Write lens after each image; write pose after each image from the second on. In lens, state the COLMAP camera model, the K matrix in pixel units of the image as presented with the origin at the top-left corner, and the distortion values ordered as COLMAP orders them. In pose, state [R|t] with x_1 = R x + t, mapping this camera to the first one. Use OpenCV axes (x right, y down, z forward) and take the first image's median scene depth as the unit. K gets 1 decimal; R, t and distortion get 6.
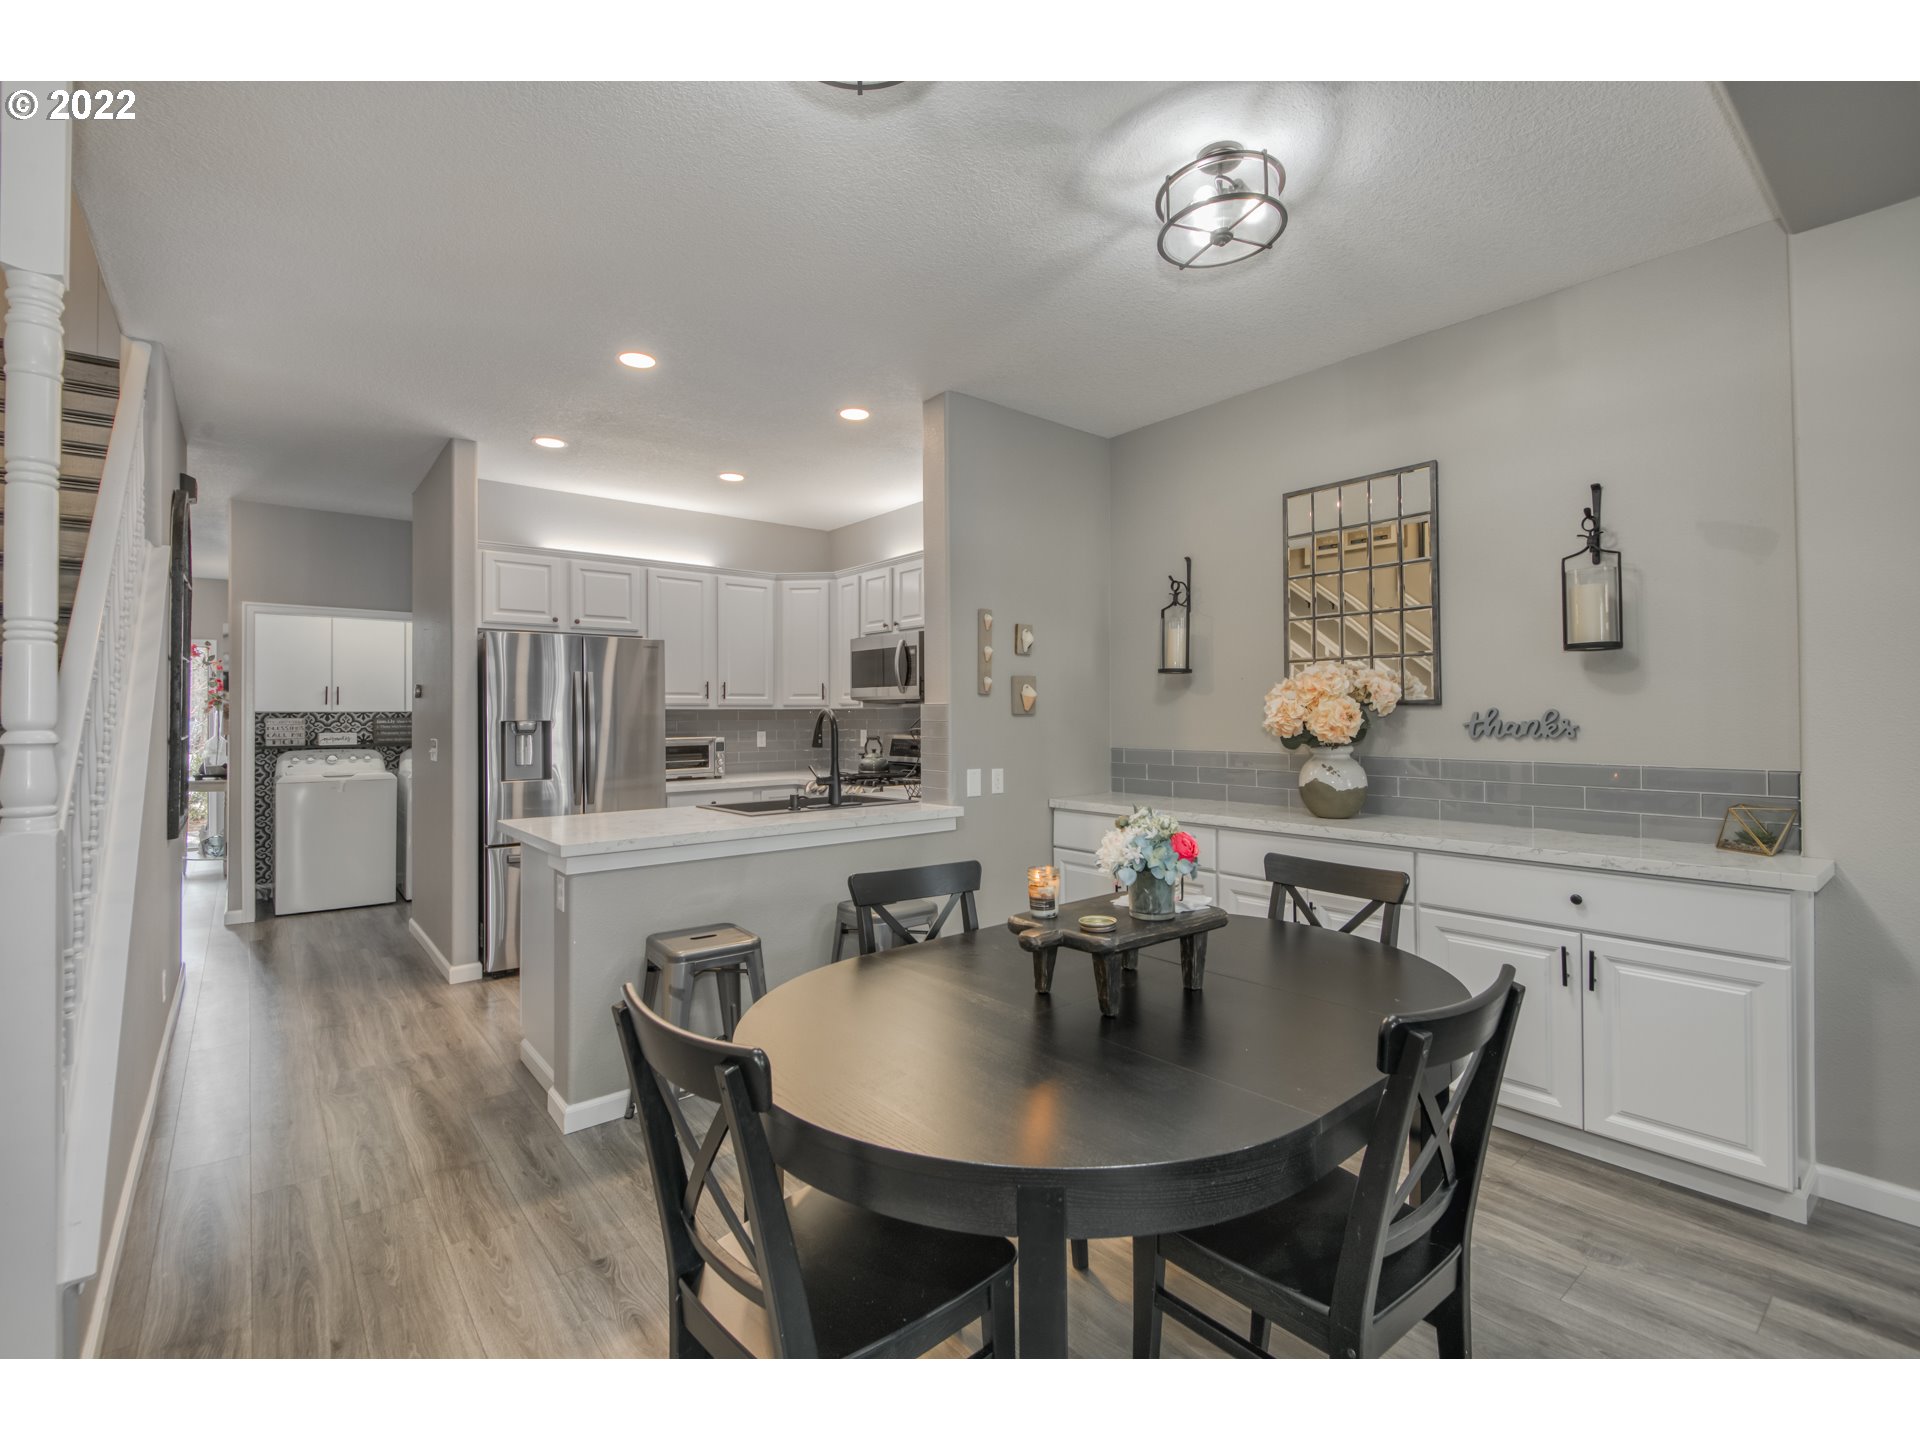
lens RADIAL K [[870.3, 0, 954.9], [0, 870.3, 706.7], [0, 0, 1]] dist [0.010895, -0.003448]
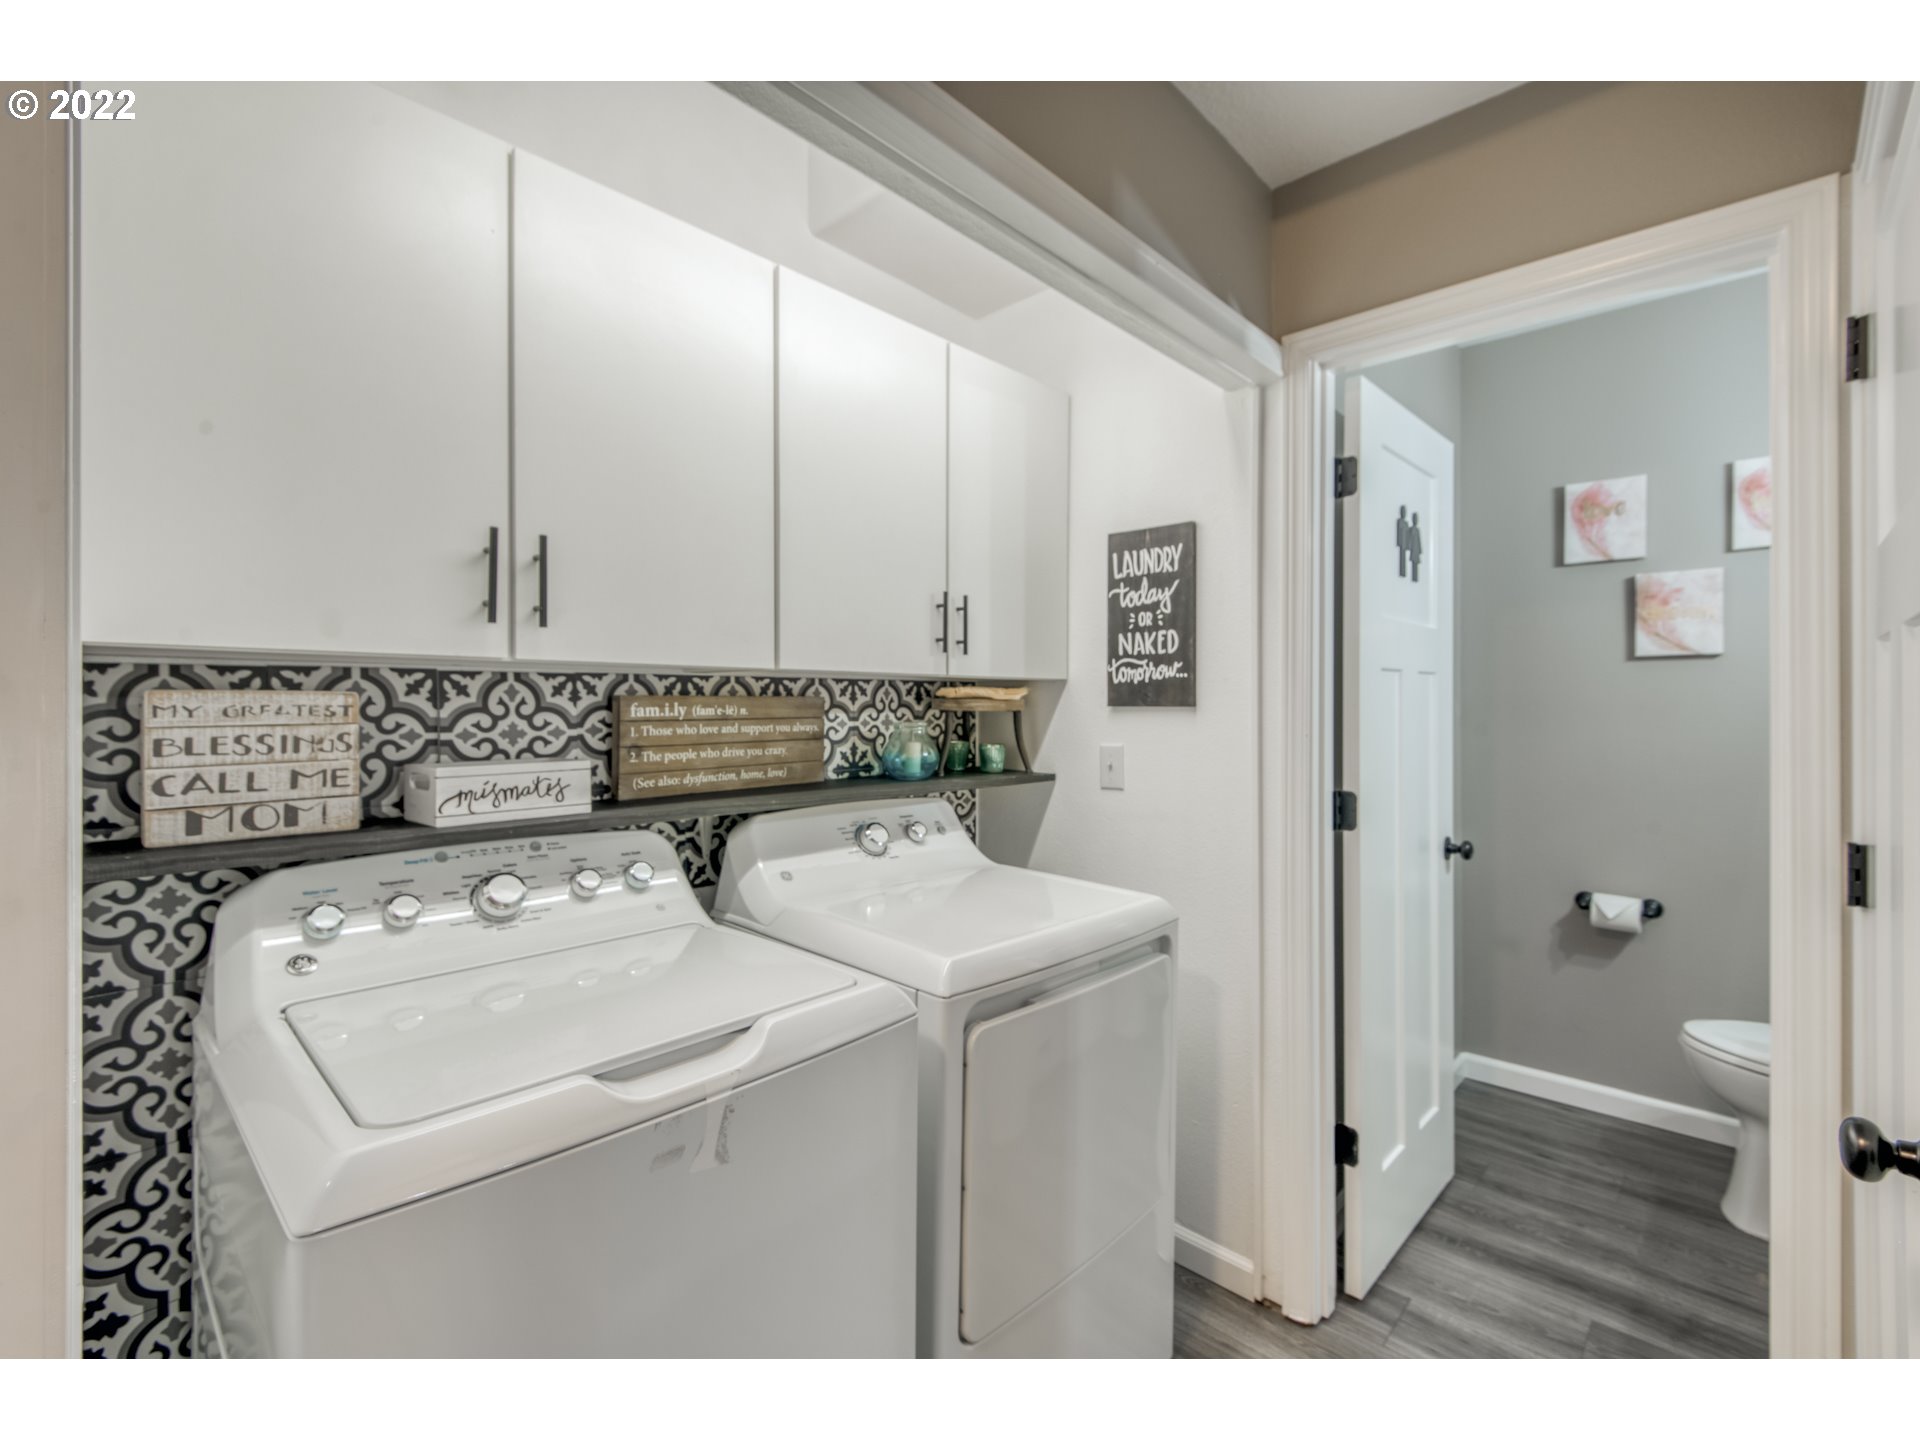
lens RADIAL K [[870.3, 0, 948.0], [0, 870.3, 712.3], [0, 0, 1]] dist [0.010895, -0.003448]
pose [[0.992321, 0.006785, 0.123499, -0.686316], [-0.009572, 0.999712, 0.021989, 0.013274], [-0.123315, -0.023002, 0.992101, 0.851456]]
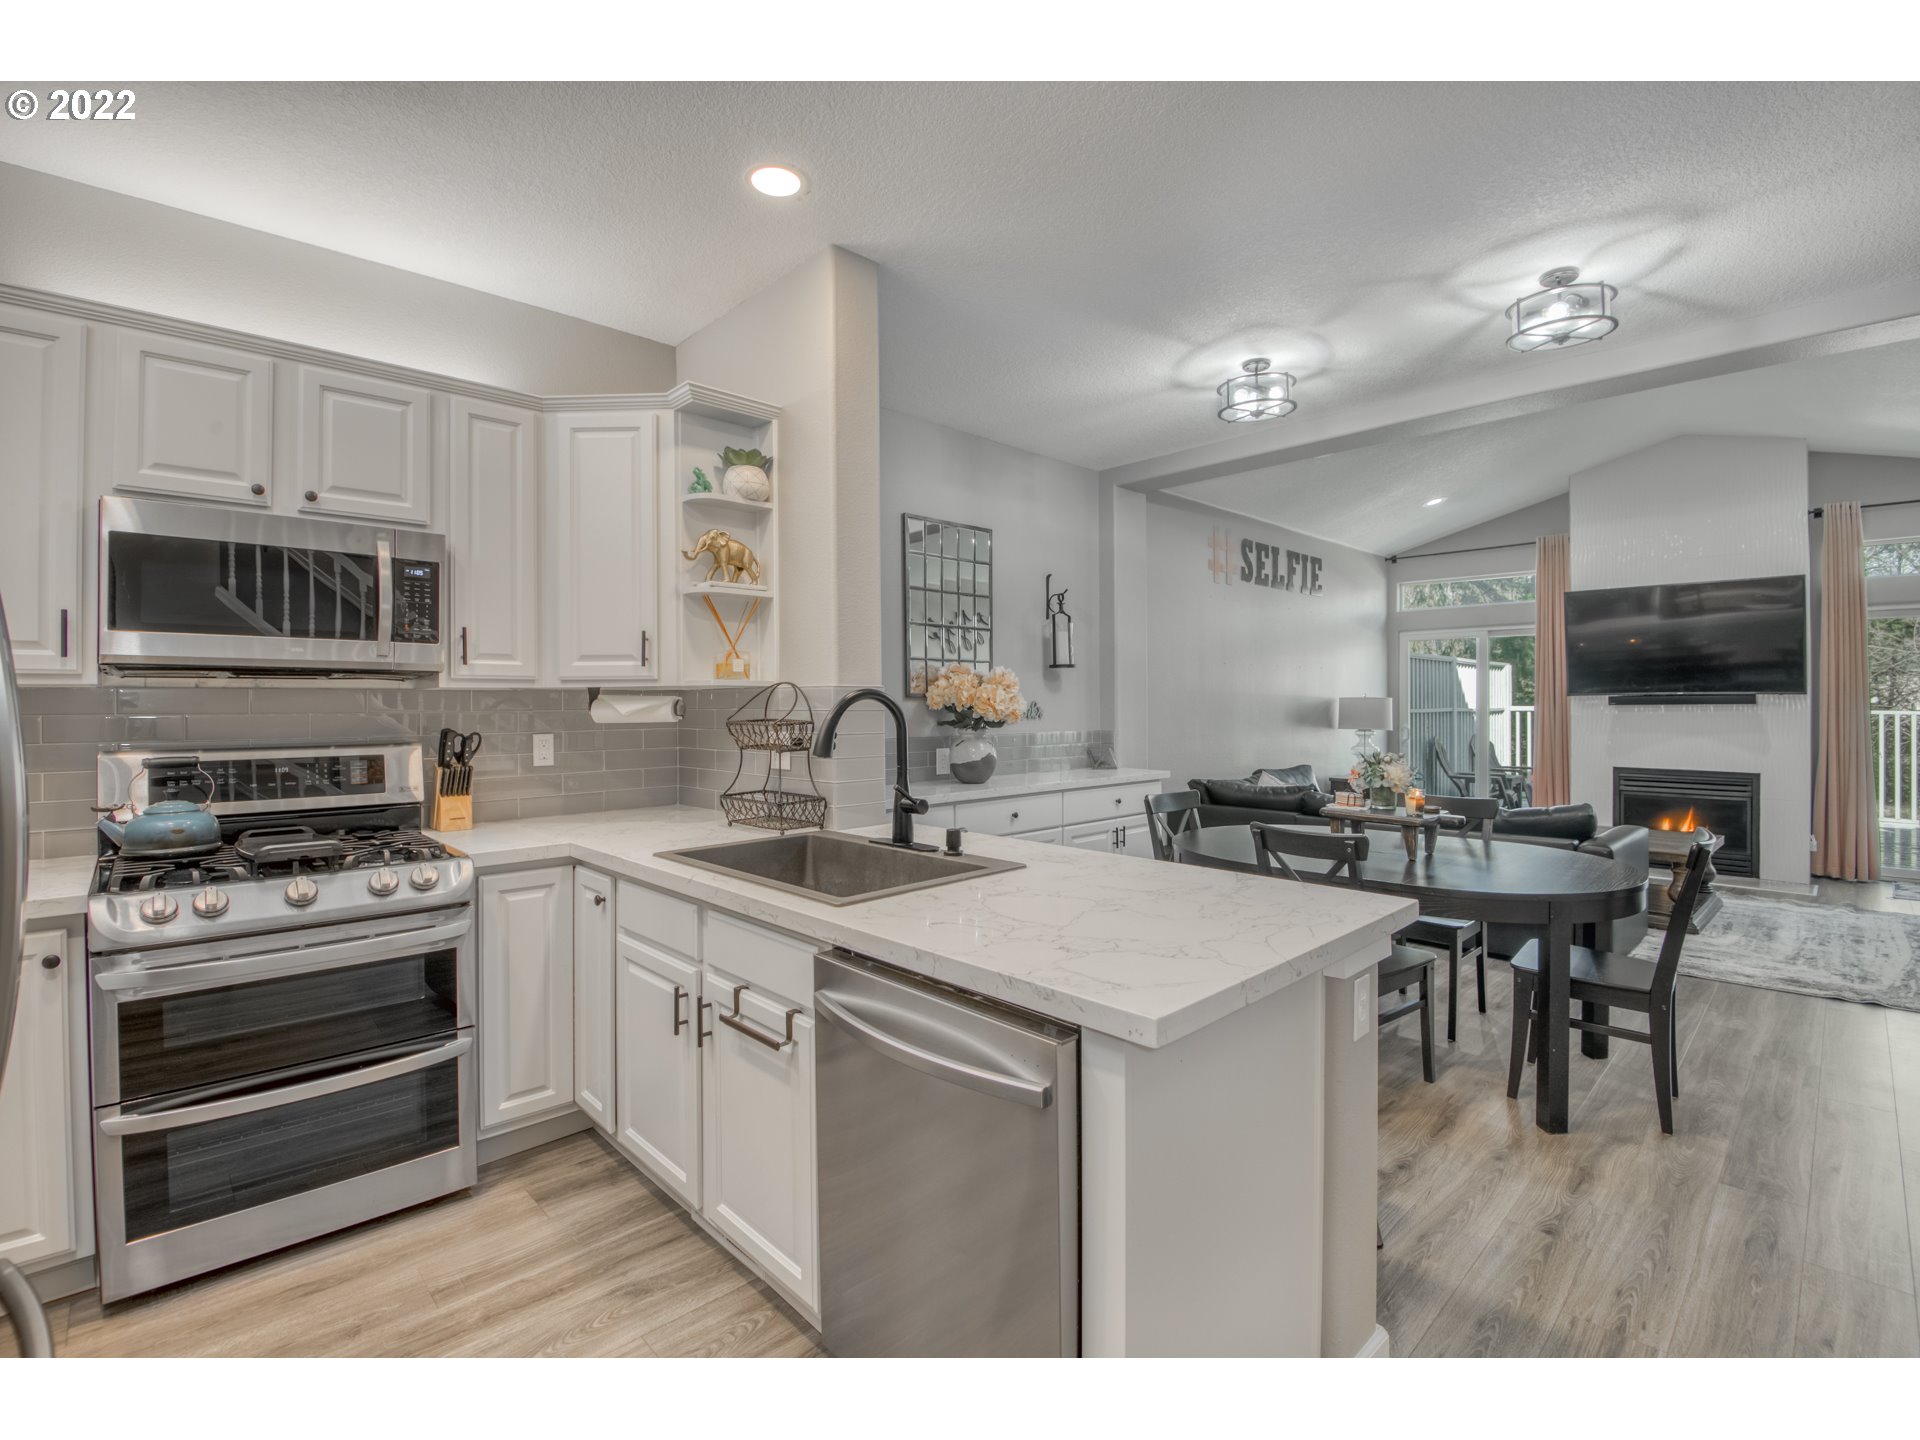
lens RADIAL K [[870.3, 0, 945.2], [0, 870.3, 712.2], [0, 0, 1]] dist [0.010895, -0.003448]
pose [[-0.080409, -0.001286, 0.996761, -0.489860], [-0.004439, 0.999990, 0.000932, 0.011120], [-0.996752, -0.004350, -0.080414, 0.648885]]
